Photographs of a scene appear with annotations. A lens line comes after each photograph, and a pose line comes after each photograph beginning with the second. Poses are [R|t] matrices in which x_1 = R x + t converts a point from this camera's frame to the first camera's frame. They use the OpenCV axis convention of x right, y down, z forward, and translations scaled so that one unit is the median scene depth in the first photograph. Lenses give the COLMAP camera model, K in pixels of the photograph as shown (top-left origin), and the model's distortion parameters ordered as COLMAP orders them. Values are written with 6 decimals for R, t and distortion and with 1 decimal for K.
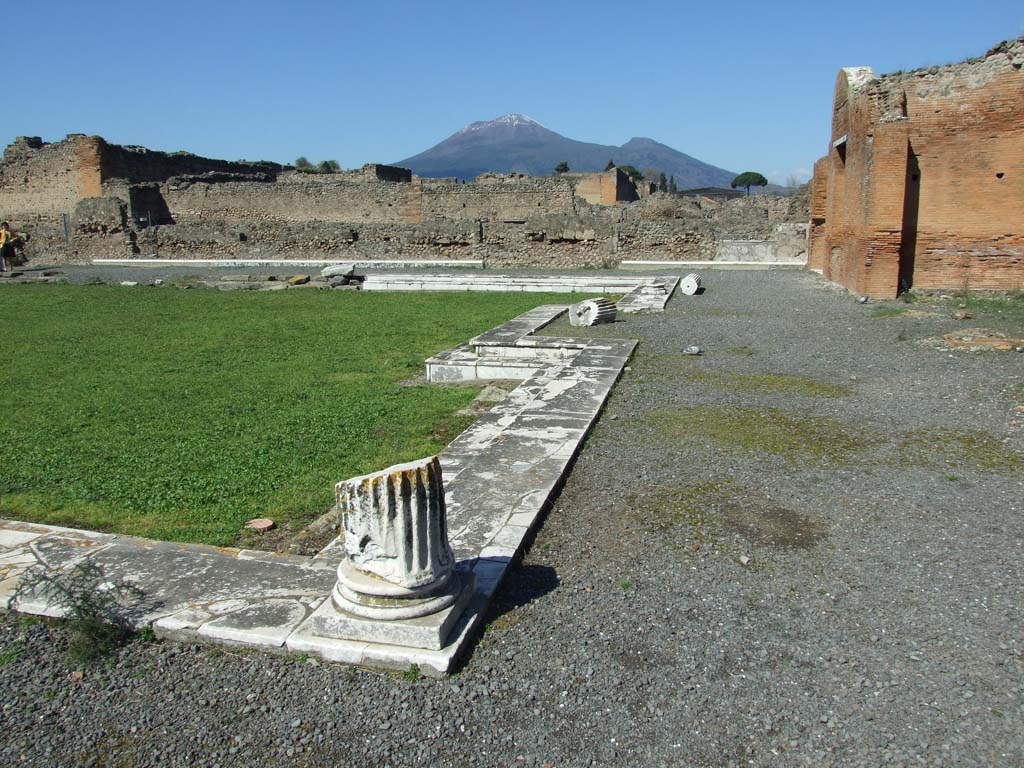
lens RADIAL K [[819.5, 0, 512.0], [0, 819.5, 384.0], [0, 0, 1]] dist [-0.059836, 0.049652]
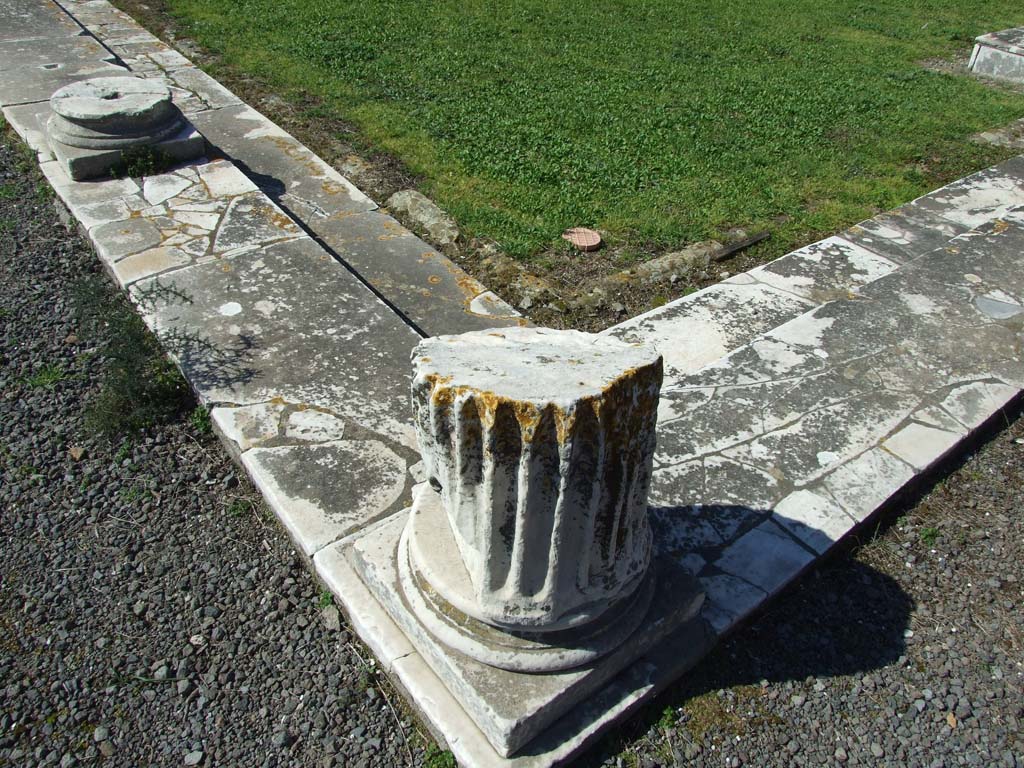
lens RADIAL K [[819.5, 0, 512.0], [0, 819.5, 384.0], [0, 0, 1]] dist [-0.059836, 0.049652]
pose [[0.790243, 0.411815, -0.453790, 0.025374], [-0.183339, 0.865493, 0.466163, -0.052247], [0.584725, -0.285185, 0.759452, 0.497901]]
